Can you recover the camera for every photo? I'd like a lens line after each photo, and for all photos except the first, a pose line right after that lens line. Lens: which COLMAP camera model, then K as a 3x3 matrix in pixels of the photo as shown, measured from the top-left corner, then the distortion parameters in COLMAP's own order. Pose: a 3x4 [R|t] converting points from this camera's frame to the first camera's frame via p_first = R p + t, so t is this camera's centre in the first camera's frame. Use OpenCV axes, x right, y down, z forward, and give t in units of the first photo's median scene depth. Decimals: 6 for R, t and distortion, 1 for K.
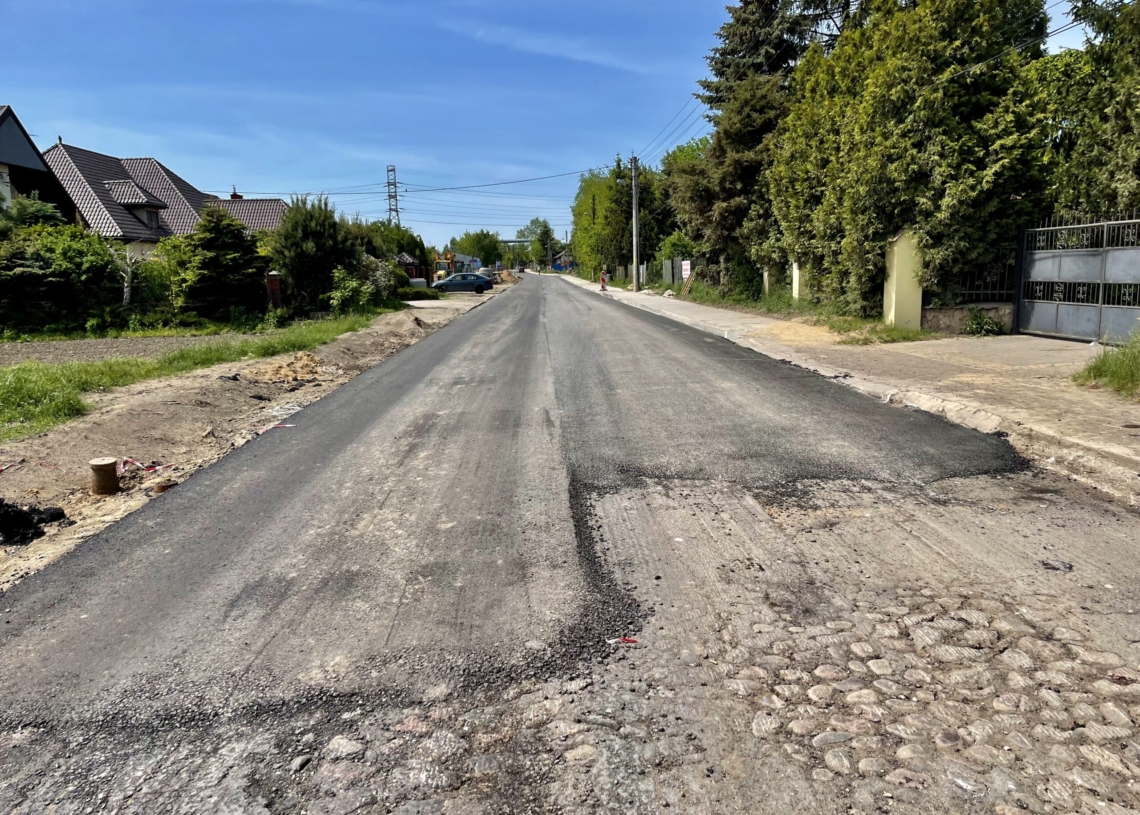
lens RADIAL K [[898.2, 0, 567.4], [0, 898.2, 424.6], [0, 0, 1]] dist [0.089210, -0.167378]
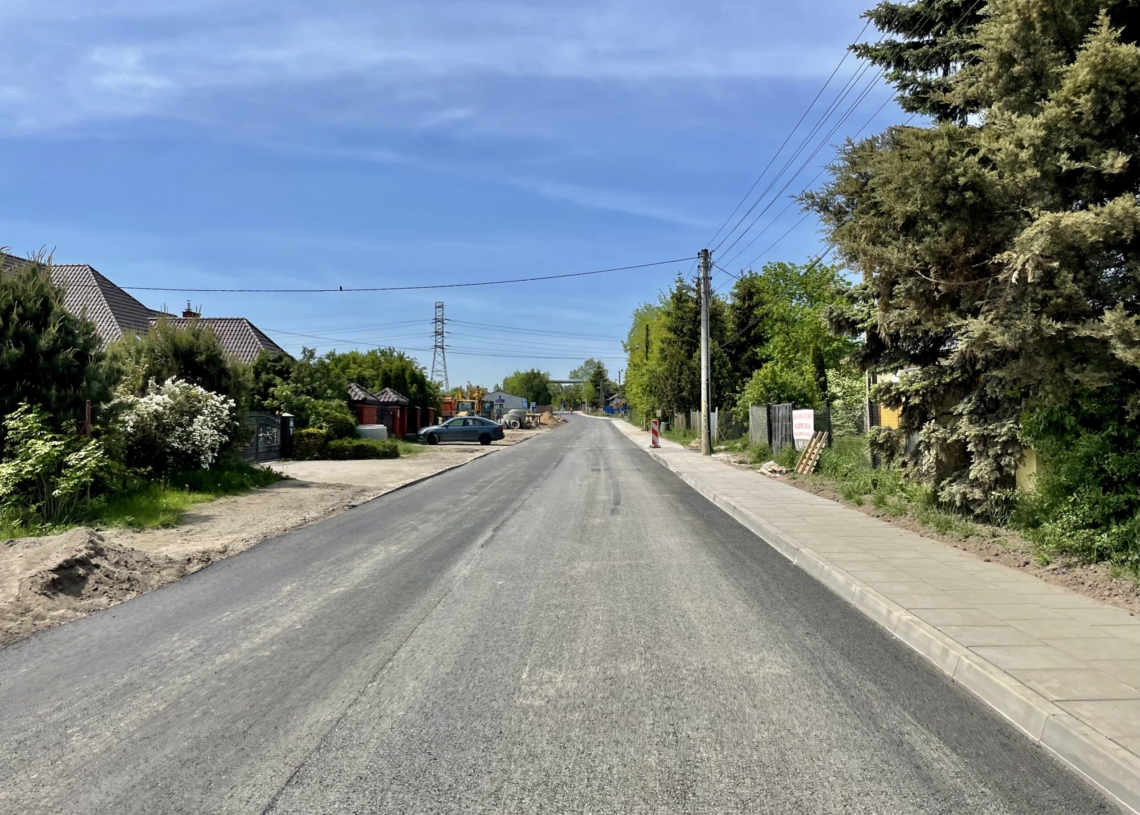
lens RADIAL K [[898.2, 0, 567.4], [0, 898.2, 424.6], [0, 0, 1]] dist [0.089210, -0.167378]
pose [[0.997580, 0.025899, -0.064525, 0.012526], [-0.035574, 0.987489, -0.153624, -0.042166], [0.059739, 0.155548, 0.986020, 0.229096]]
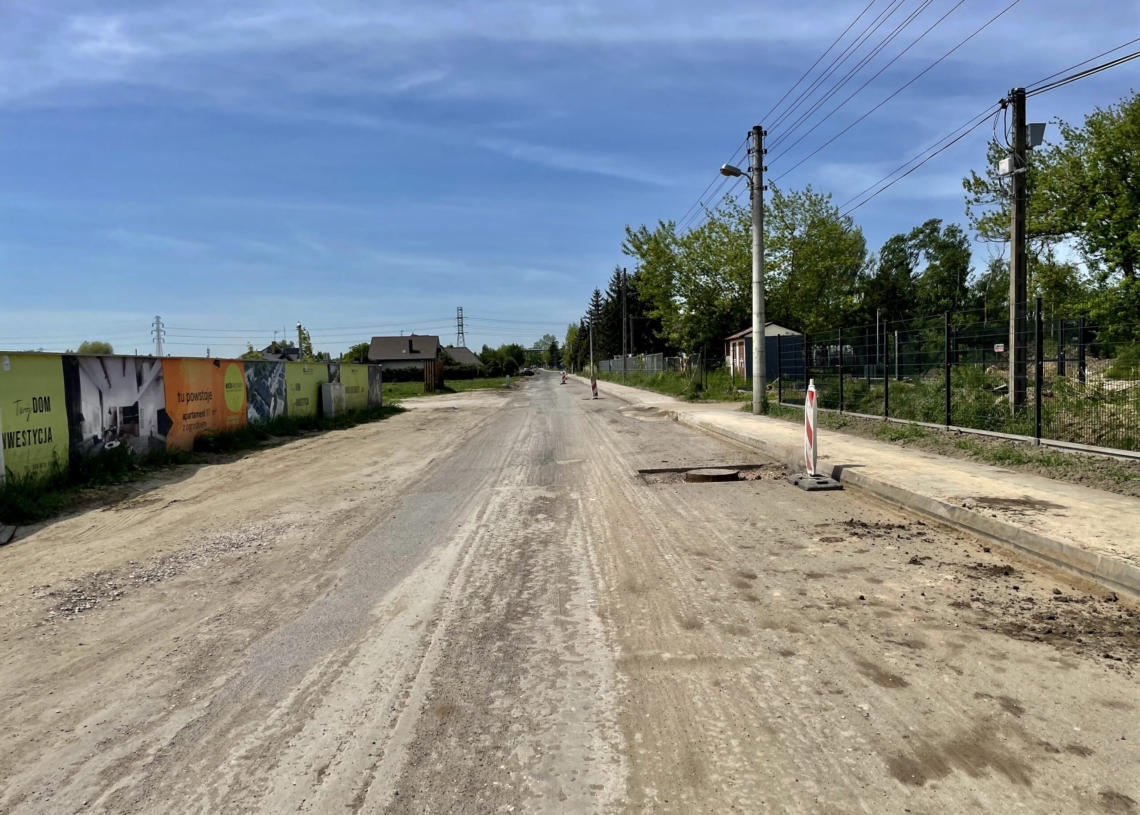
lens RADIAL K [[898.2, 0, 567.4], [0, 898.2, 424.6], [0, 0, 1]] dist [0.089210, -0.167378]
pose [[0.999875, -0.001143, -0.015783, 0.071951], [-0.000466, 0.994828, -0.101576, 0.245573], [0.015818, 0.101571, 0.994703, -1.578246]]
